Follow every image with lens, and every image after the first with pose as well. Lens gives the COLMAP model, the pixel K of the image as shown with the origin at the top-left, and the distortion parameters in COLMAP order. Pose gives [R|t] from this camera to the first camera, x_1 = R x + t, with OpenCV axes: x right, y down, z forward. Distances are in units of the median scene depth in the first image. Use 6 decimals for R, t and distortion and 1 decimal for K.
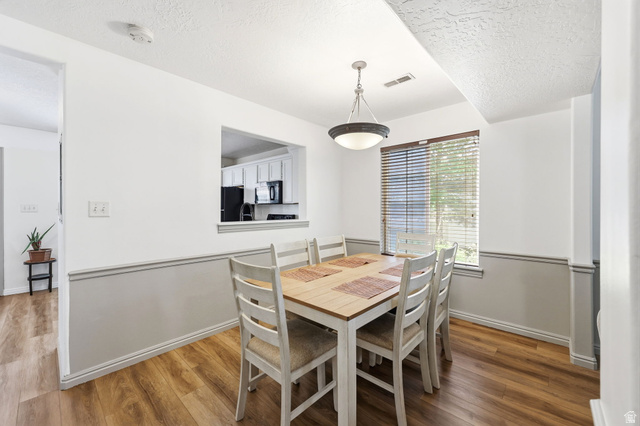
lens RADIAL K [[256.8, 0, 321.5], [0, 256.8, 211.4], [0, 0, 1]] dist [0.000911, 0.000271]
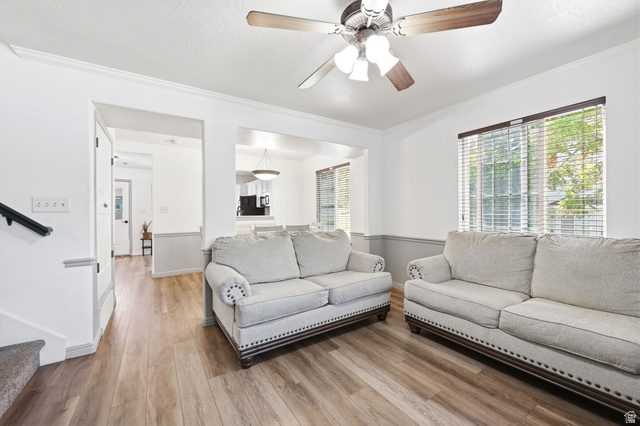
lens RADIAL K [[256.8, 0, 321.5], [0, 256.8, 211.4], [0, 0, 1]] dist [0.000911, 0.000271]
pose [[0.970350, -0.012100, -0.241402, 0.992189], [0.008584, 0.999841, -0.015607, 0.050863], [0.241553, 0.013072, 0.970300, -0.858325]]
